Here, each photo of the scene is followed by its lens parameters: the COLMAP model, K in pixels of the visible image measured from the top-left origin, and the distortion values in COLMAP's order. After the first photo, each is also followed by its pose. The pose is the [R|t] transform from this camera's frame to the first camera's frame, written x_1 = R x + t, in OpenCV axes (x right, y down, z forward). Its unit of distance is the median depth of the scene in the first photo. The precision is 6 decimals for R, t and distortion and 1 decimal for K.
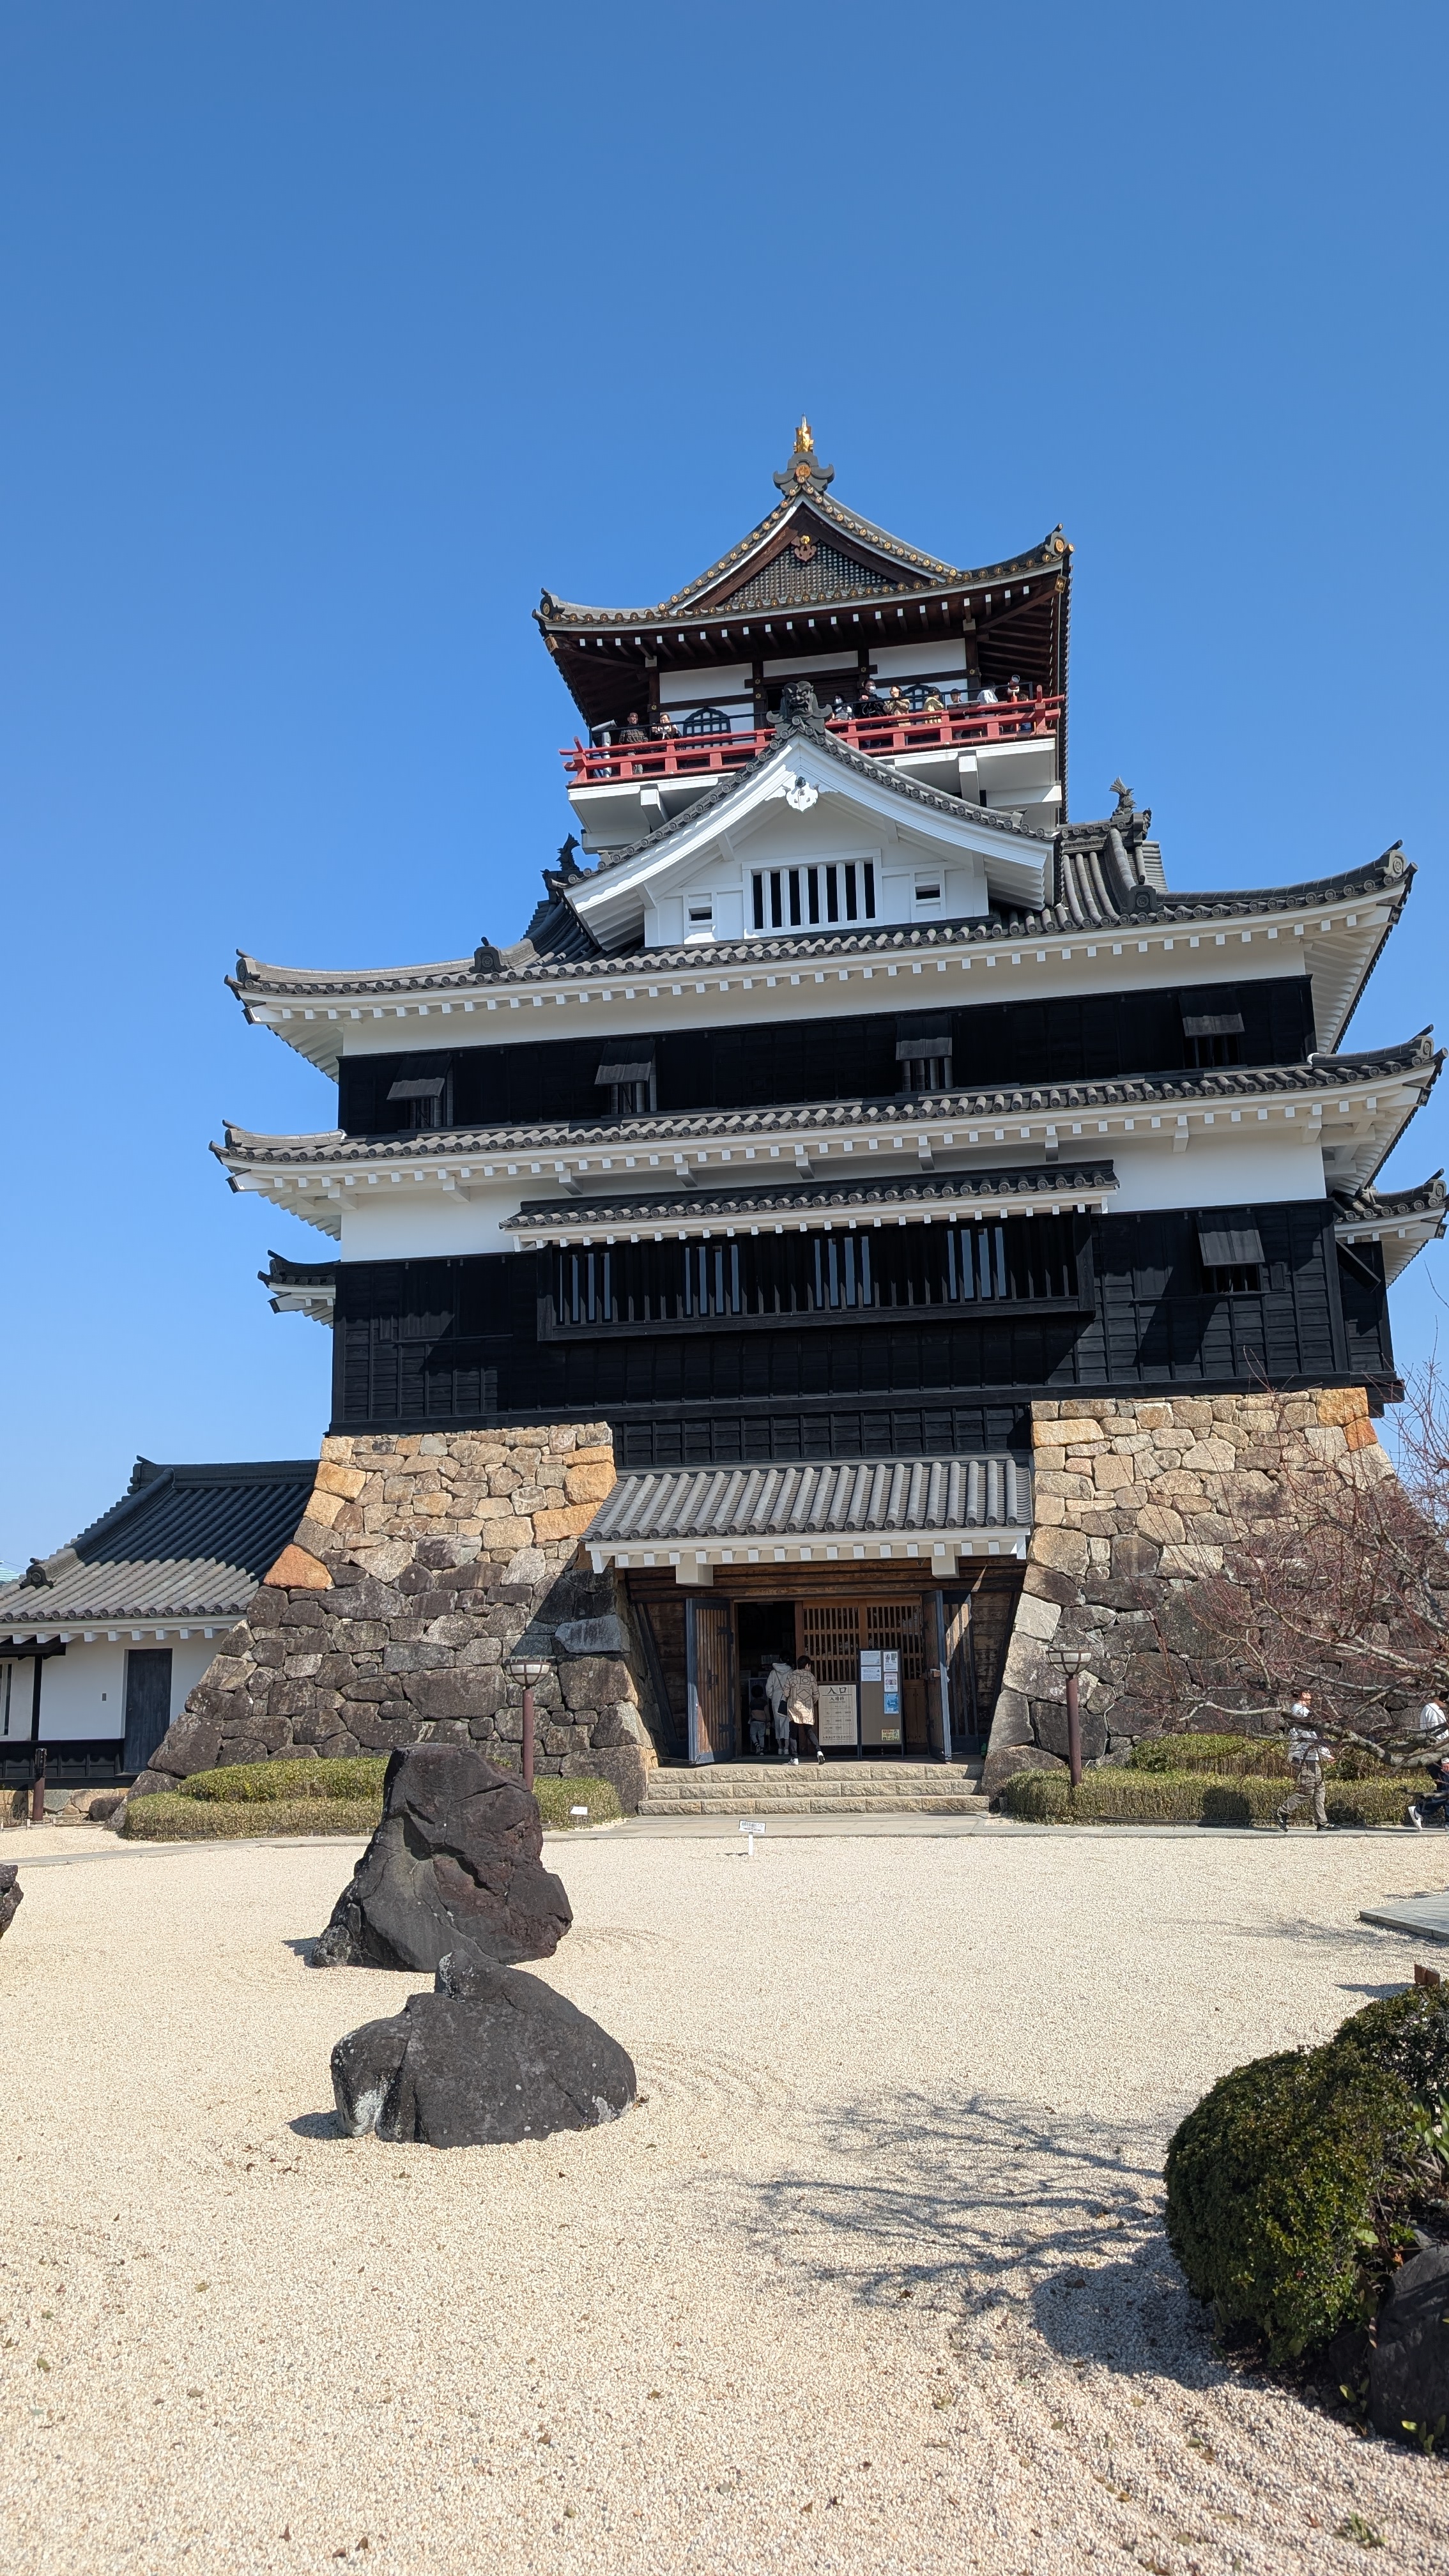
lens RADIAL K [[1839.1, 0, 732.7], [0, 1839.1, 1288.8], [0, 0, 1]] dist [0.026724, -0.004885]
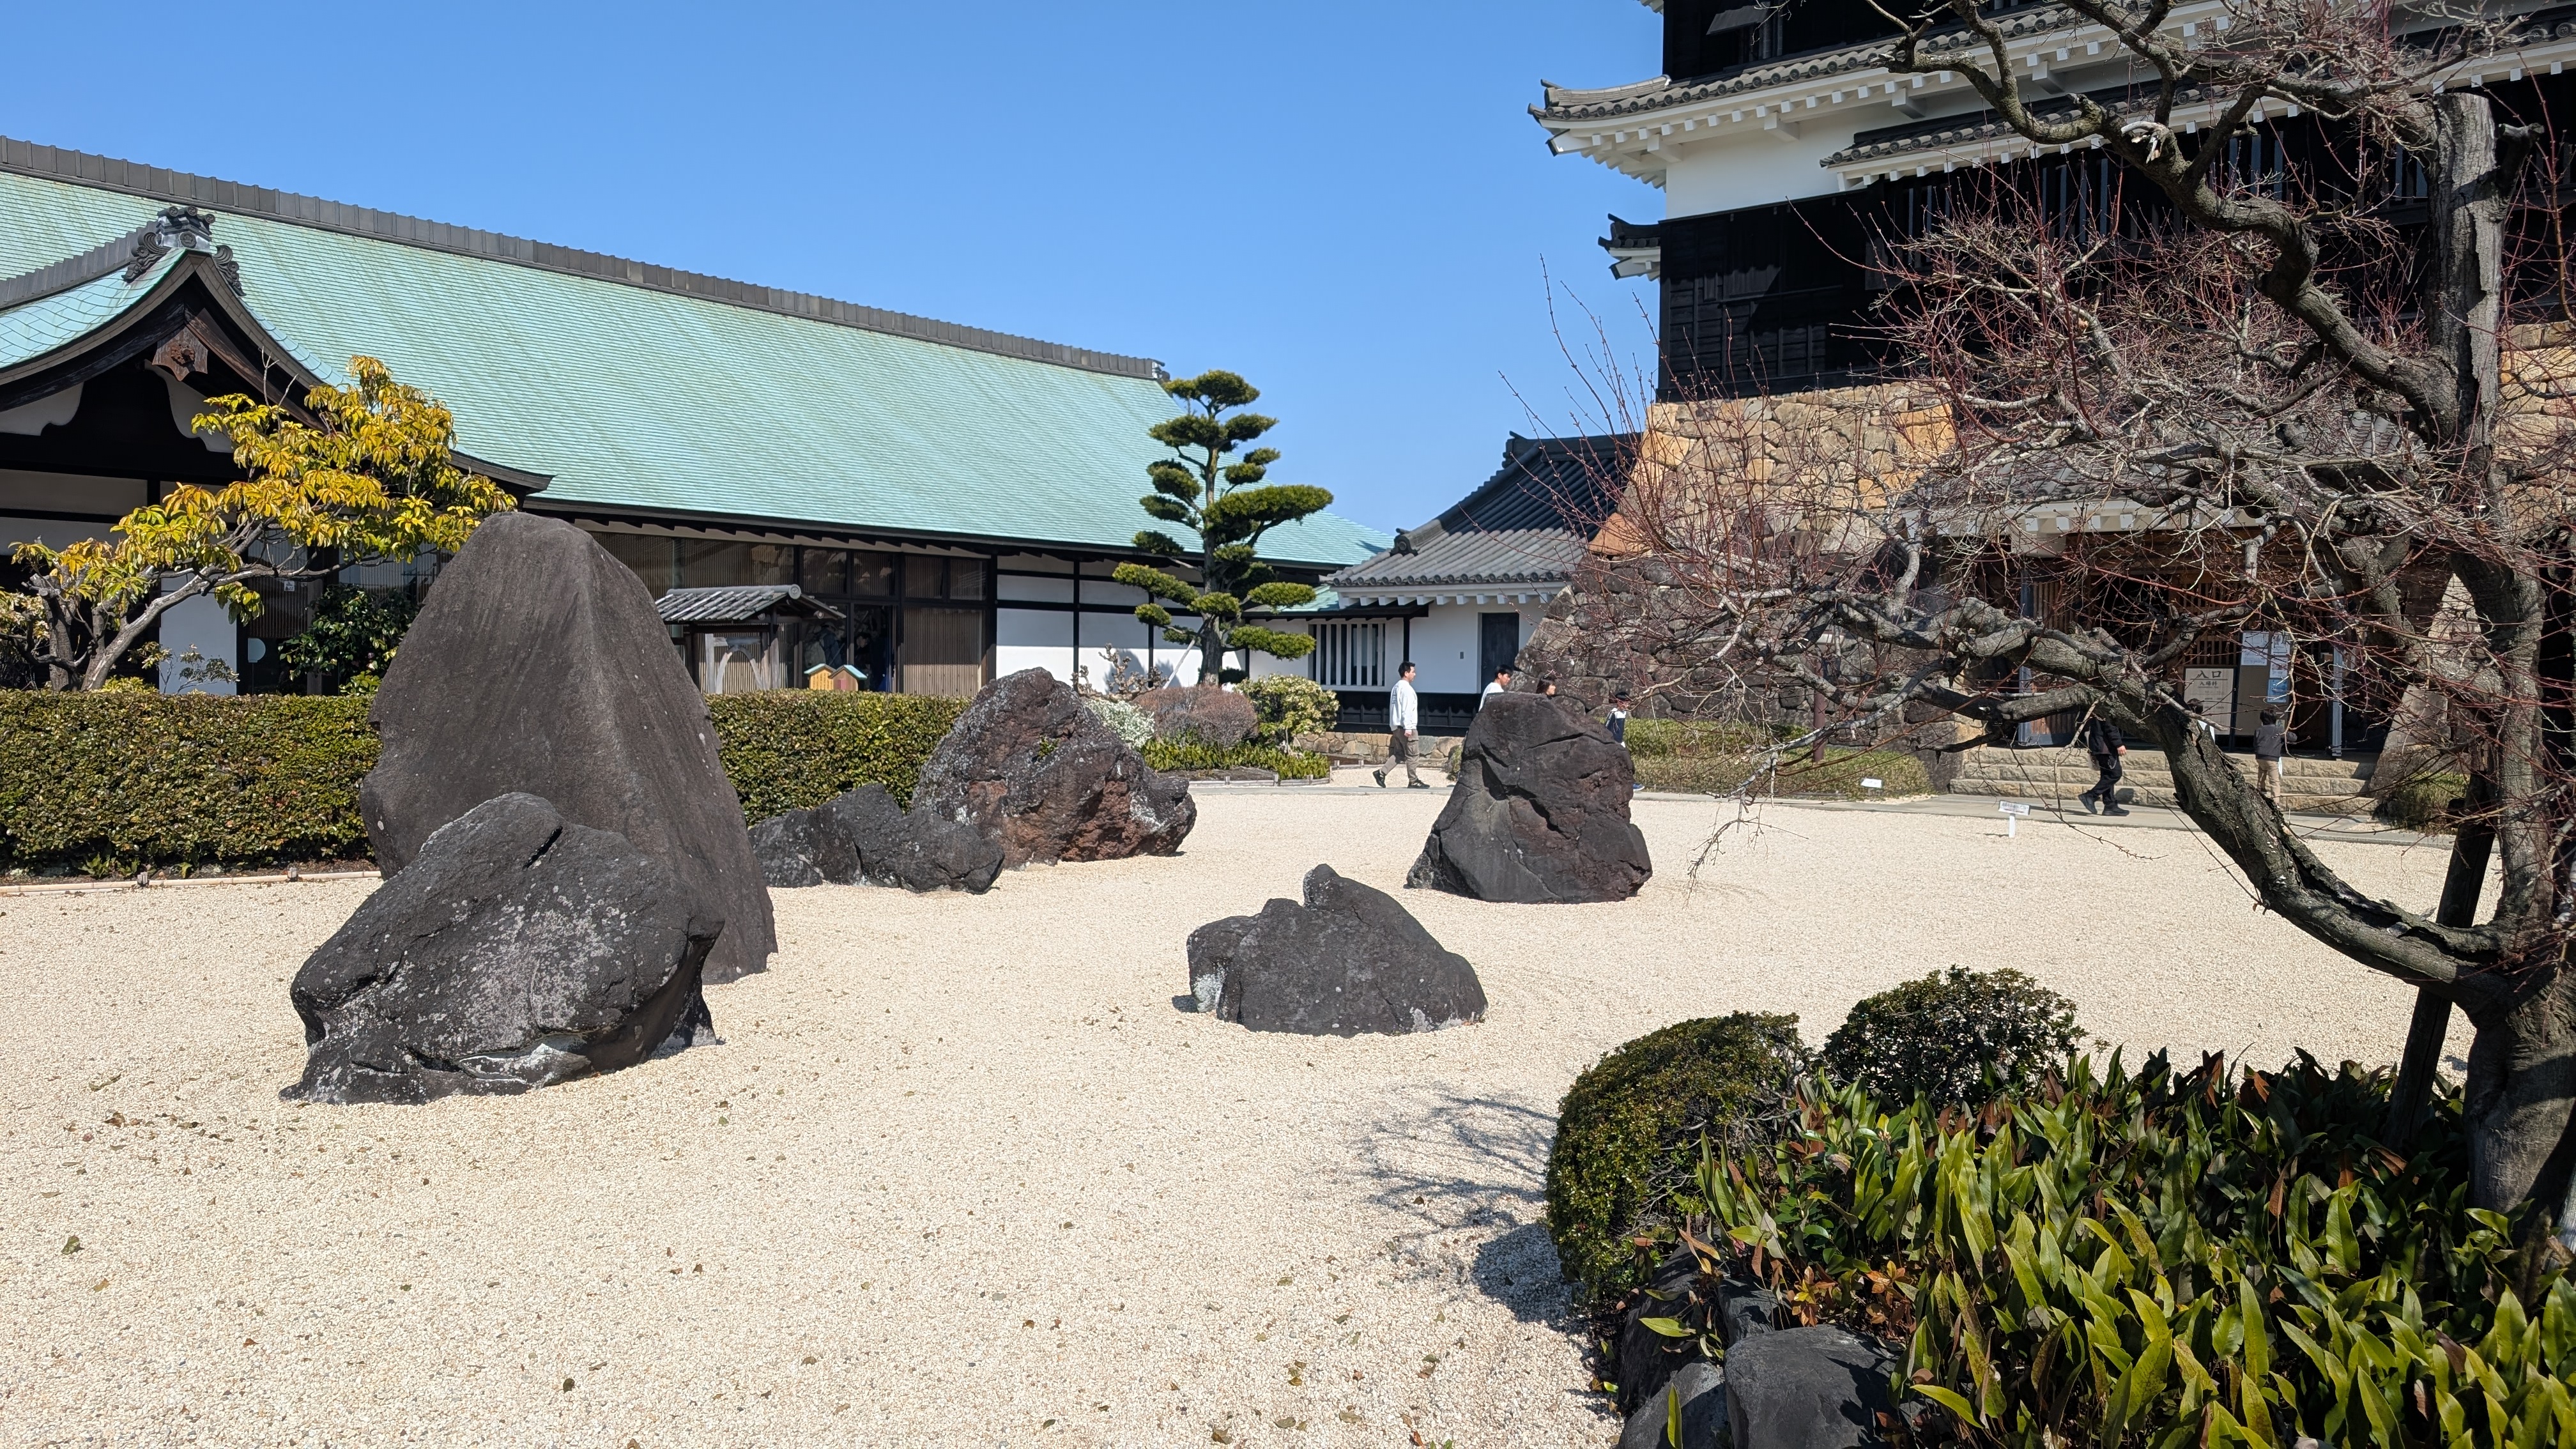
lens RADIAL K [[1839.1, 0, 1288.7], [0, 1839.1, 707.8], [0, 0, 1]] dist [0.026724, -0.004885]
pose [[0.873257, 0.045201, -0.485160, 0.098823], [0.069503, 0.973952, 0.215841, 0.012549], [0.482278, -0.222205, 0.847368, 0.035849]]
